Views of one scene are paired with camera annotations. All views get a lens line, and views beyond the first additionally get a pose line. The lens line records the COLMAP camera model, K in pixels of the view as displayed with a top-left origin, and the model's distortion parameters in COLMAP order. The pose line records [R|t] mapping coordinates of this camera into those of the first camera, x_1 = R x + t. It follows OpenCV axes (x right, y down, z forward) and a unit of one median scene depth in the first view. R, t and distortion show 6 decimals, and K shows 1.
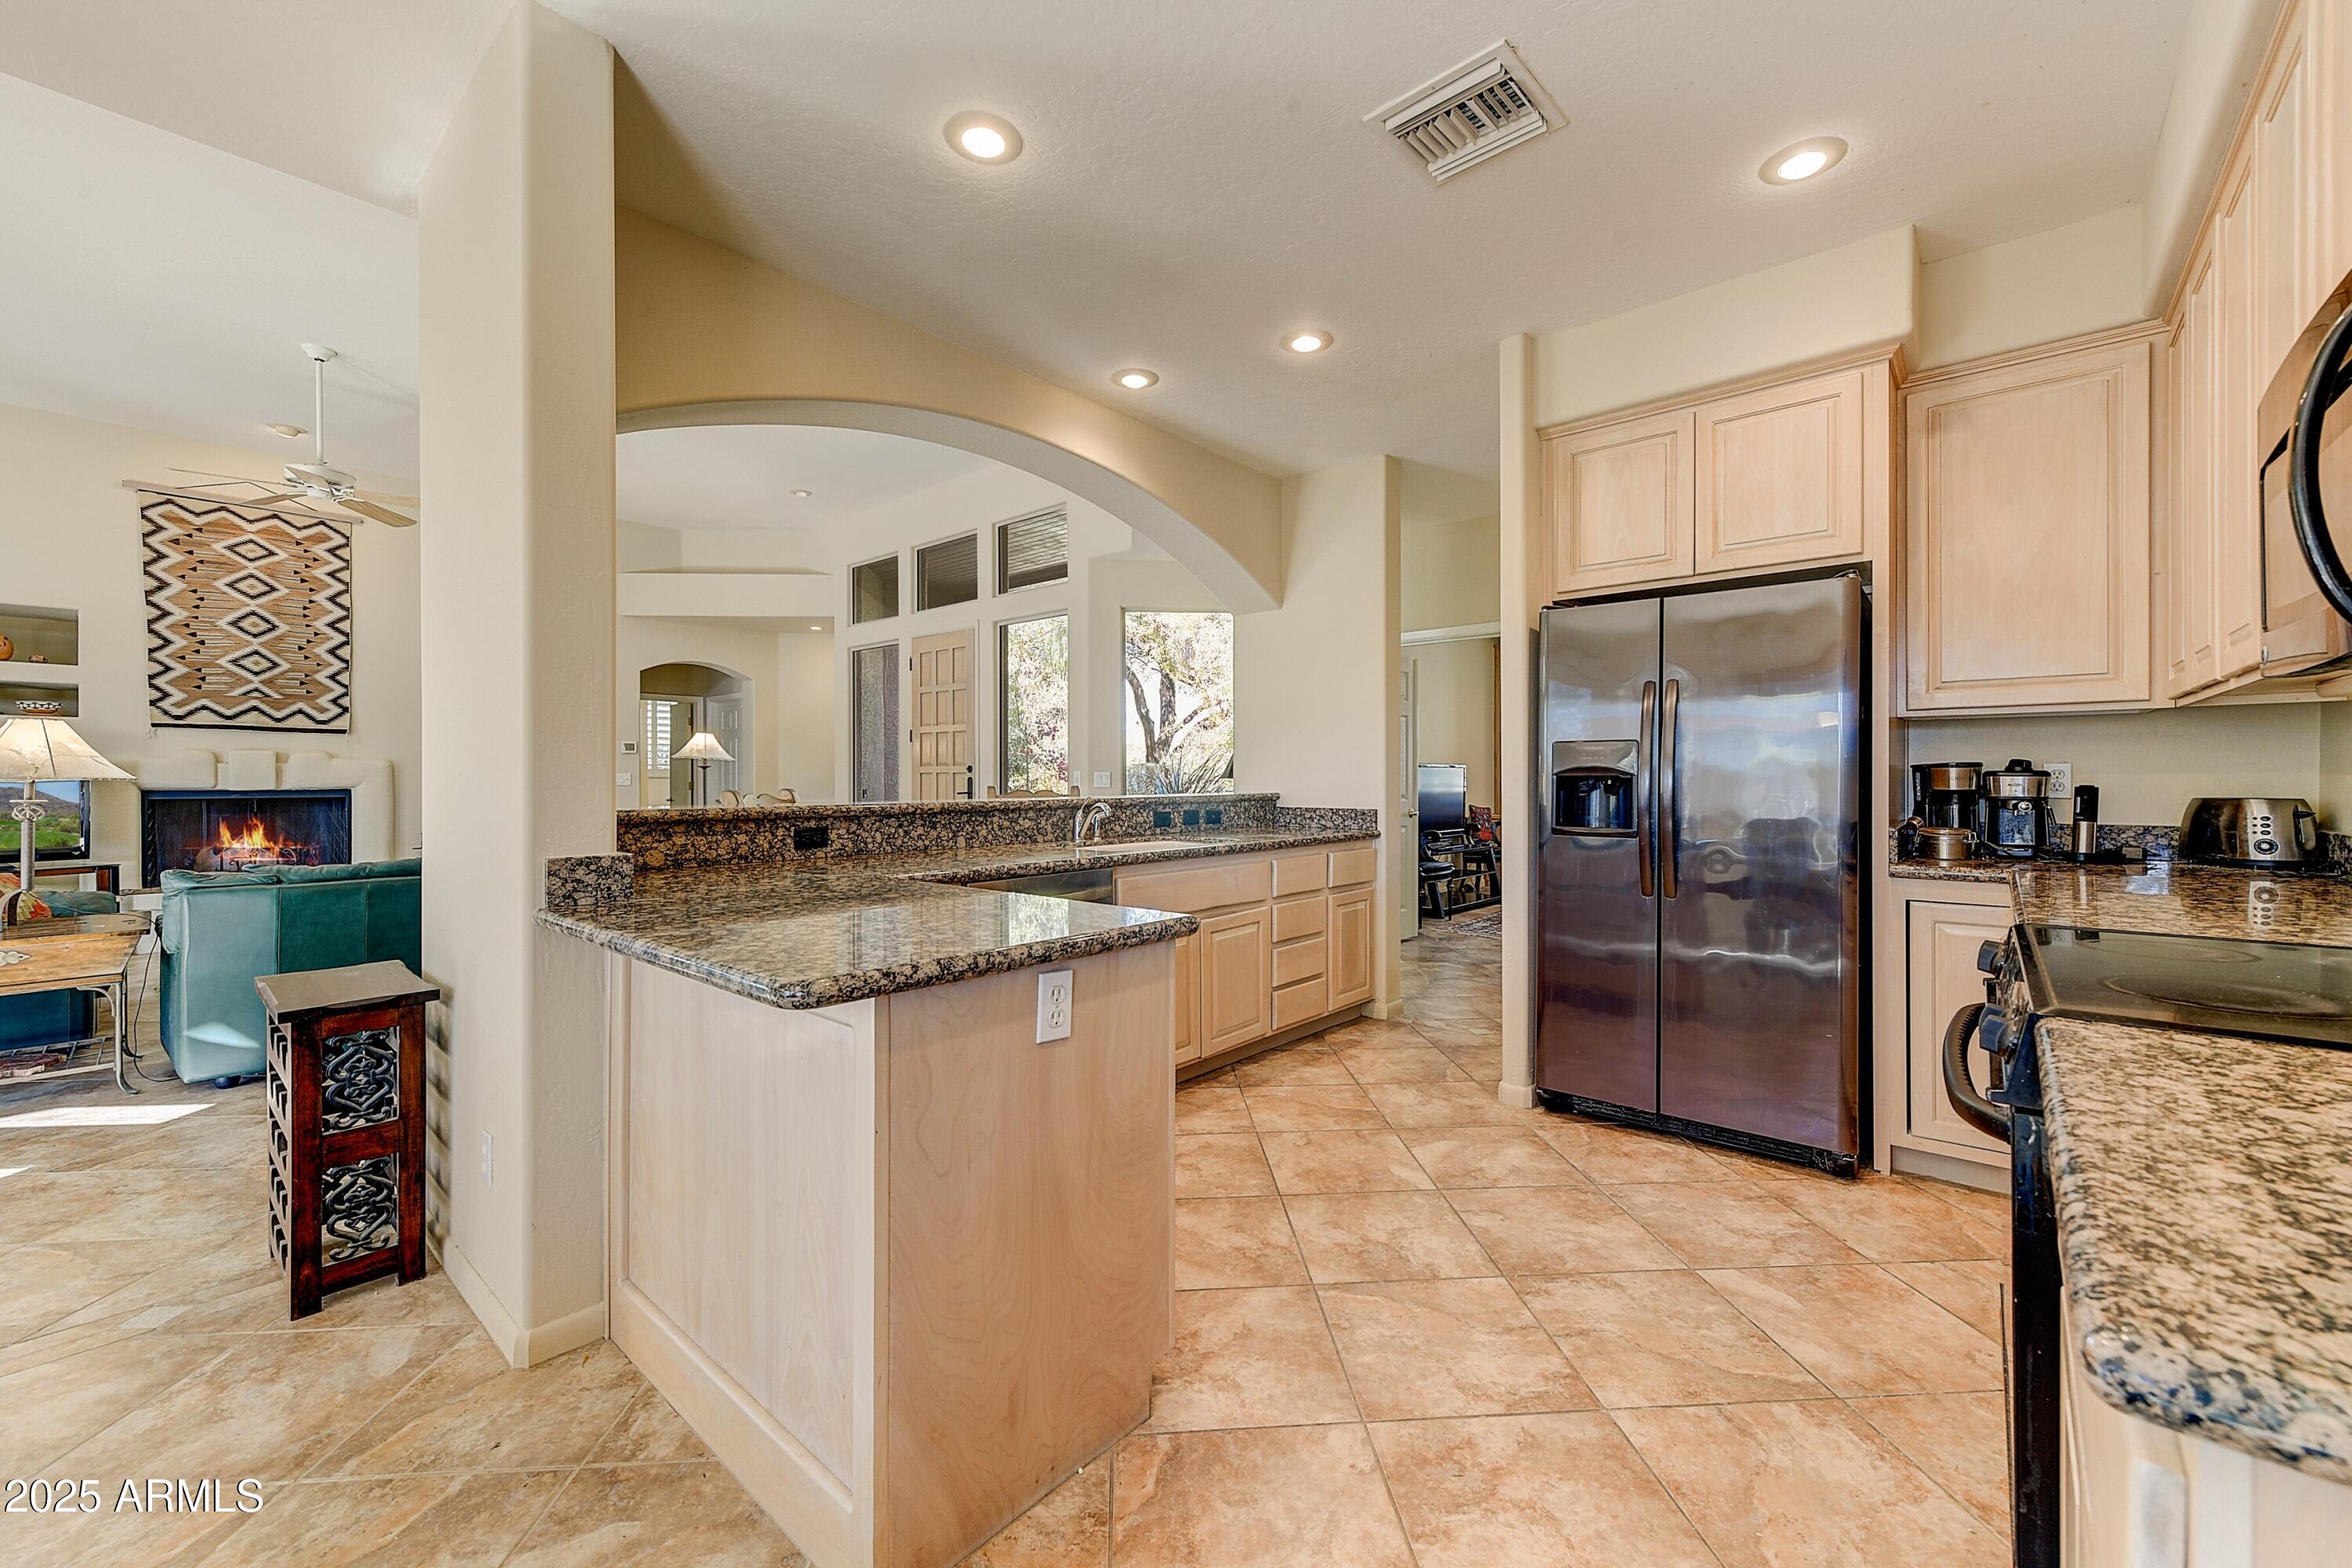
lens RADIAL K [[918.7, 0, 1175.6], [0, 918.7, 781.9], [0, 0, 1]] dist [0.003823, 0.000190]
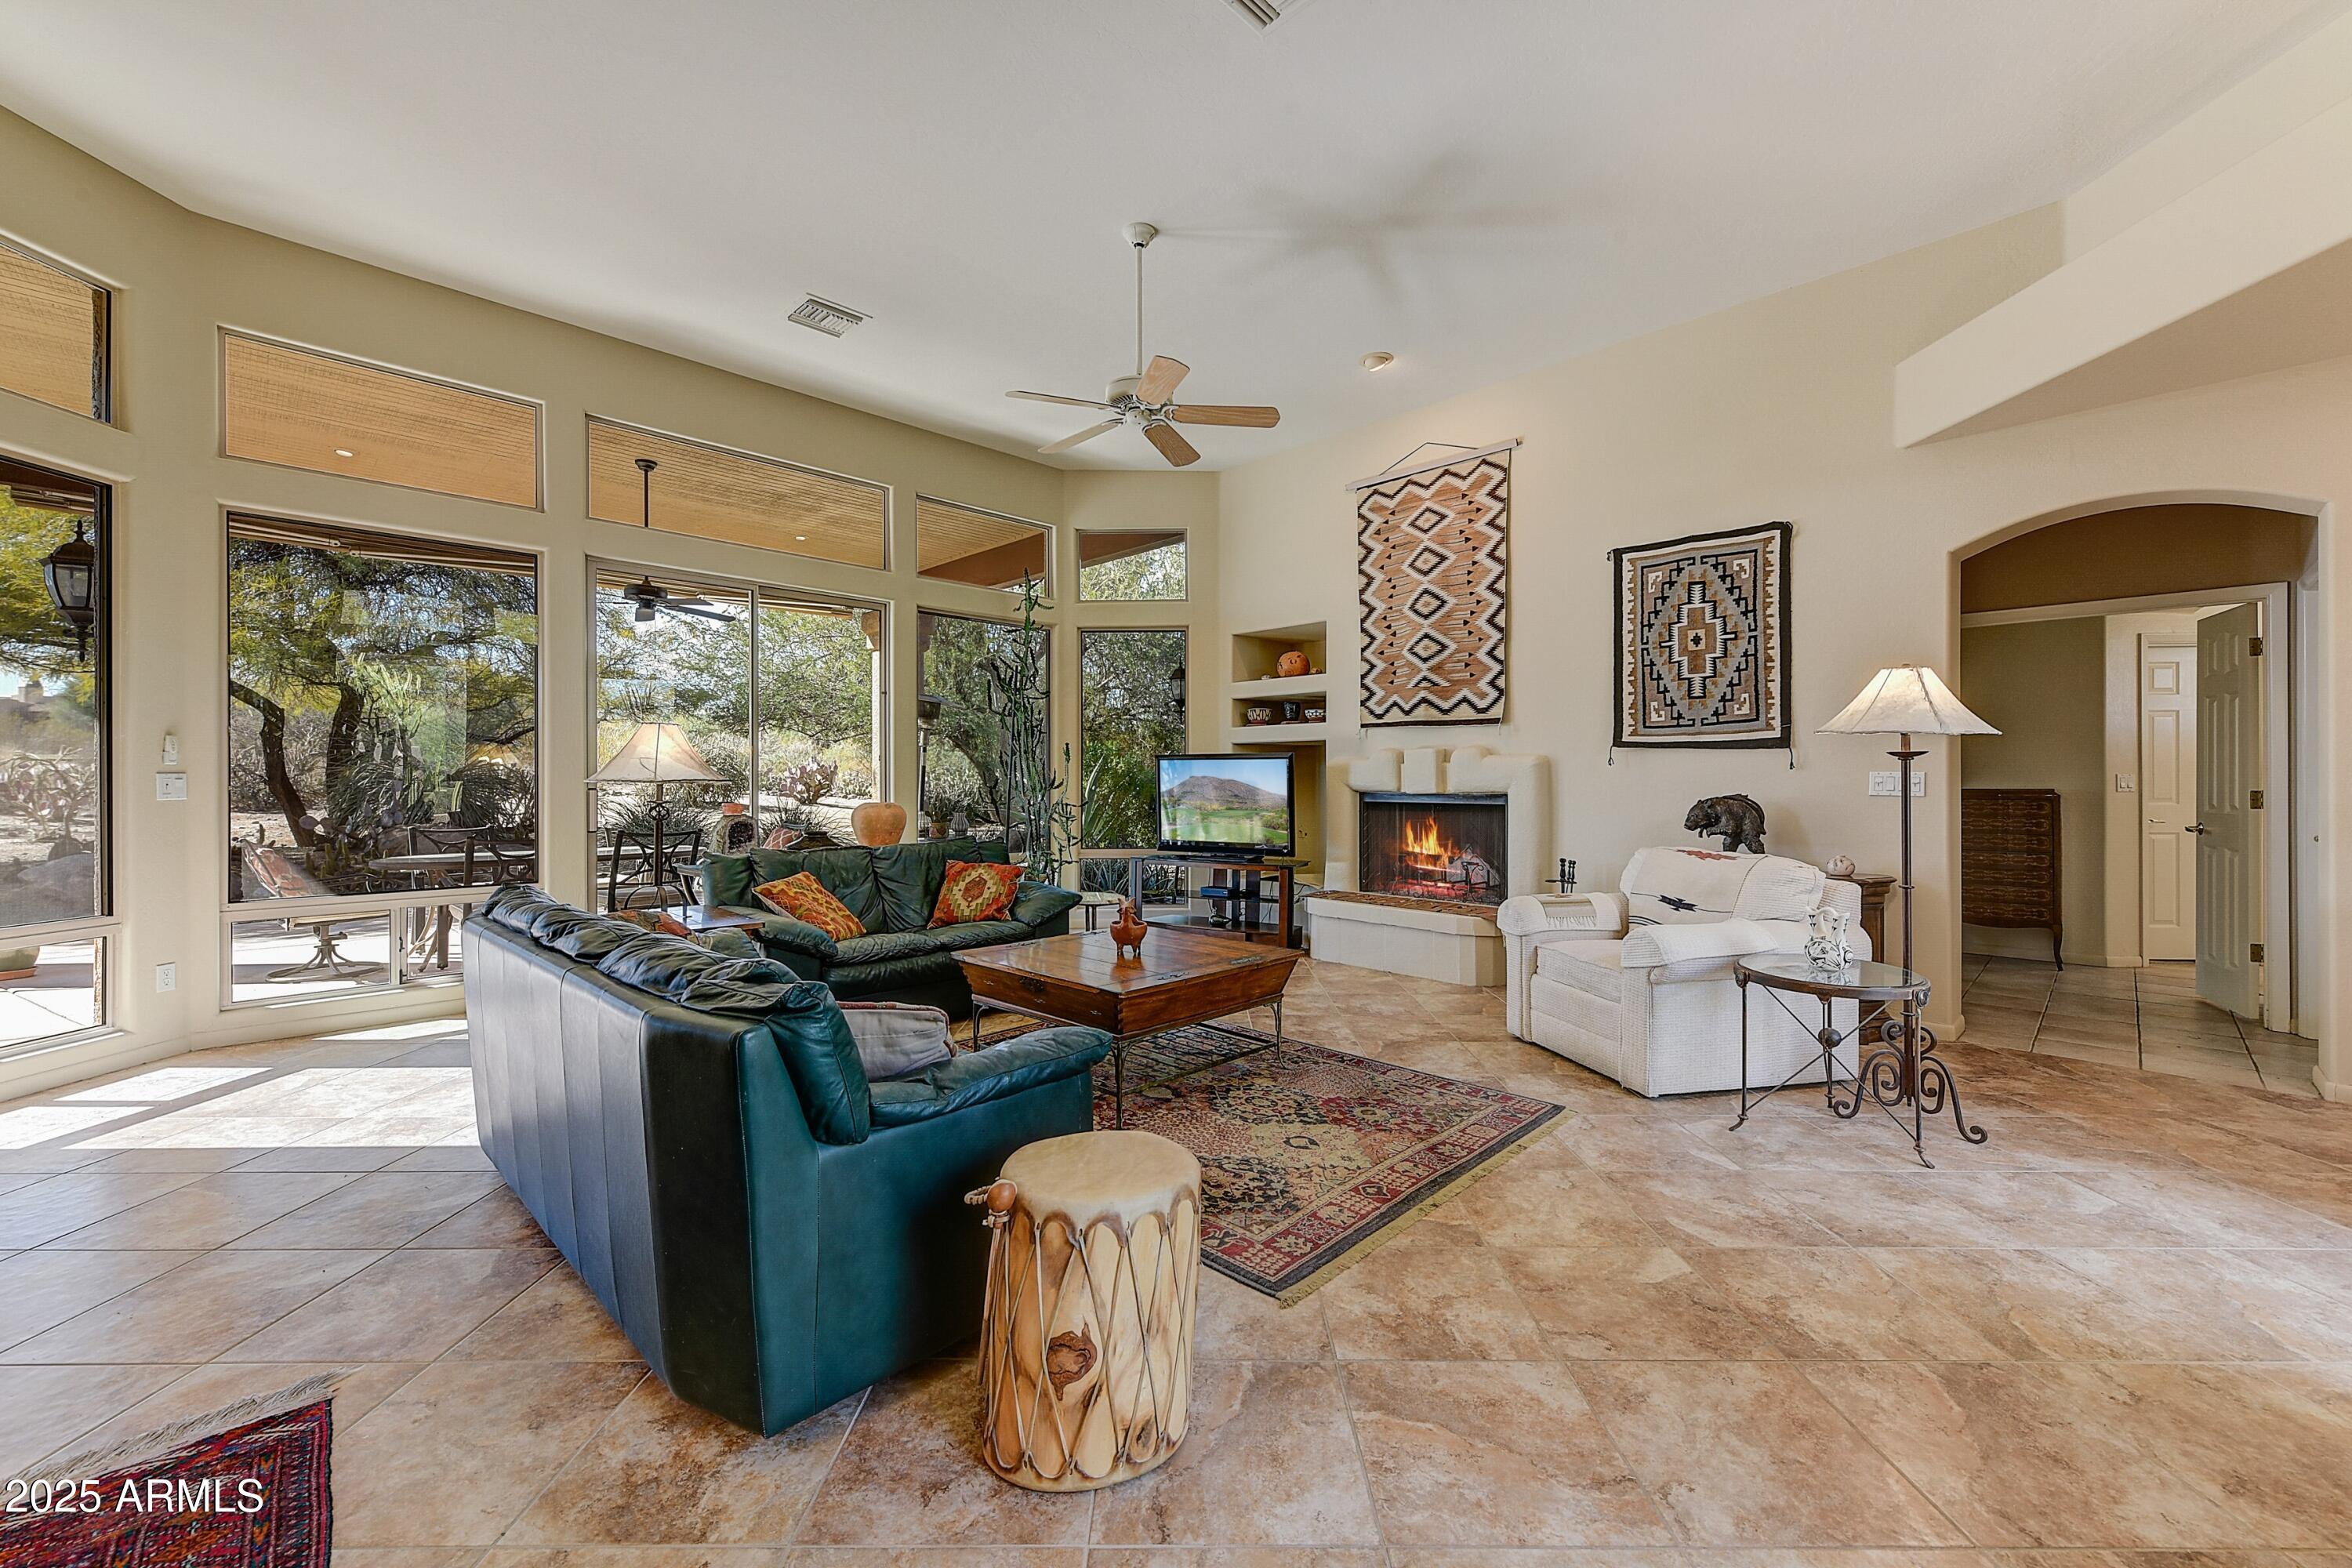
lens RADIAL K [[918.7, 0, 1175.9], [0, 918.7, 784.2], [0, 0, 1]] dist [0.003823, 0.000190]
pose [[-0.046424, 0.010349, -0.998868, -0.117080], [0.000048, 0.999946, 0.010358, -0.009149], [0.998922, 0.000433, -0.046422, 0.805390]]
